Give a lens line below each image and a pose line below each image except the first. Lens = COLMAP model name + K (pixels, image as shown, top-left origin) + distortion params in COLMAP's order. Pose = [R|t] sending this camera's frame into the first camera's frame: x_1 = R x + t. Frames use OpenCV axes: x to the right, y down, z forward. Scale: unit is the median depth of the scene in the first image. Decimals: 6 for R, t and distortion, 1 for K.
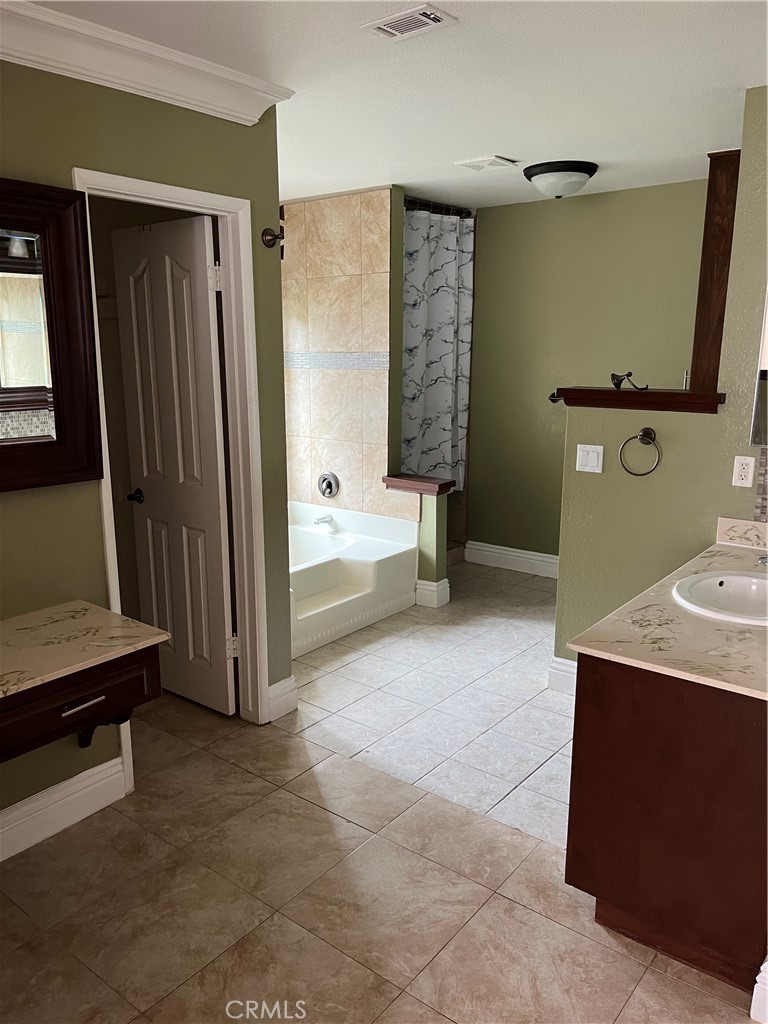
lens RADIAL K [[779.0, 0, 387.9], [0, 779.0, 512.5], [0, 0, 1]] dist [0.065103, -0.086645]
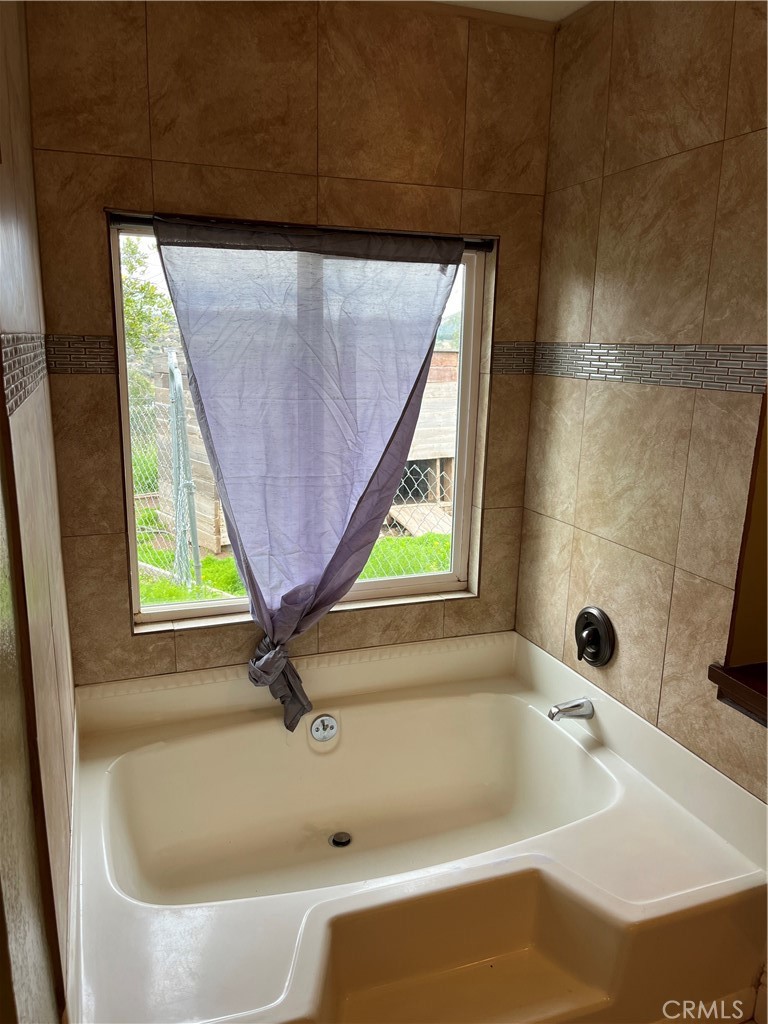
lens RADIAL K [[779.0, 0, 384.4], [0, 779.0, 515.4], [0, 0, 1]] dist [0.065103, -0.086645]
pose [[0.854833, 0.133489, -0.501439, 0.039560], [-0.129379, 0.990655, 0.043163, -0.113414], [0.502515, 0.027979, 0.864116, 0.563653]]
